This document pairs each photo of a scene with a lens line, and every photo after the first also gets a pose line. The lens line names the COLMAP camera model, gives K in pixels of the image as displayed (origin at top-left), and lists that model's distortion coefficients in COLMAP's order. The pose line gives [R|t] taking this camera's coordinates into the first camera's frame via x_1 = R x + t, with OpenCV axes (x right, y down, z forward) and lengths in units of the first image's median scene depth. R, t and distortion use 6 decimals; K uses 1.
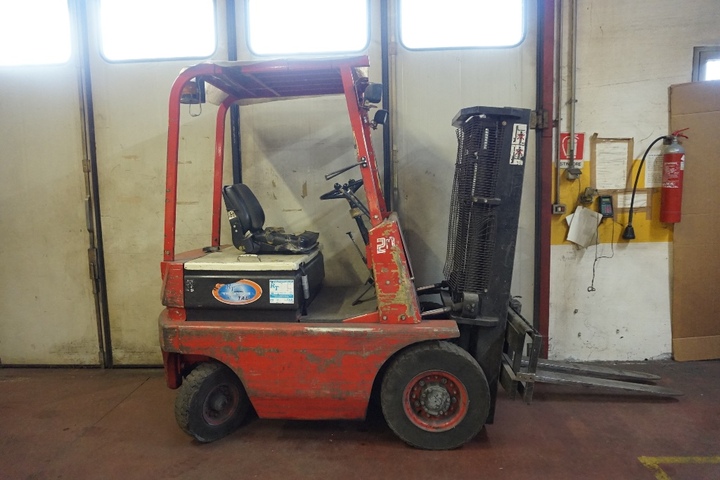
lens RADIAL K [[483.5, 0, 360.0], [0, 483.5, 240.8], [0, 0, 1]] dist [-0.041886, 0.021343]
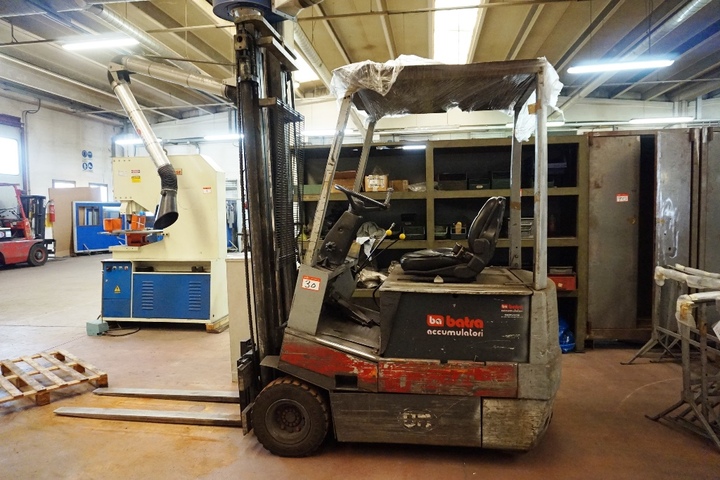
lens RADIAL K [[483.5, 0, 359.7], [0, 483.5, 241.9], [0, 0, 1]] dist [-0.041886, 0.021343]
pose [[0.098272, -0.041536, 0.994292, -4.210623], [0.126477, 0.991548, 0.028921, 0.459882], [-0.987090, 0.122913, 0.102695, -2.643159]]
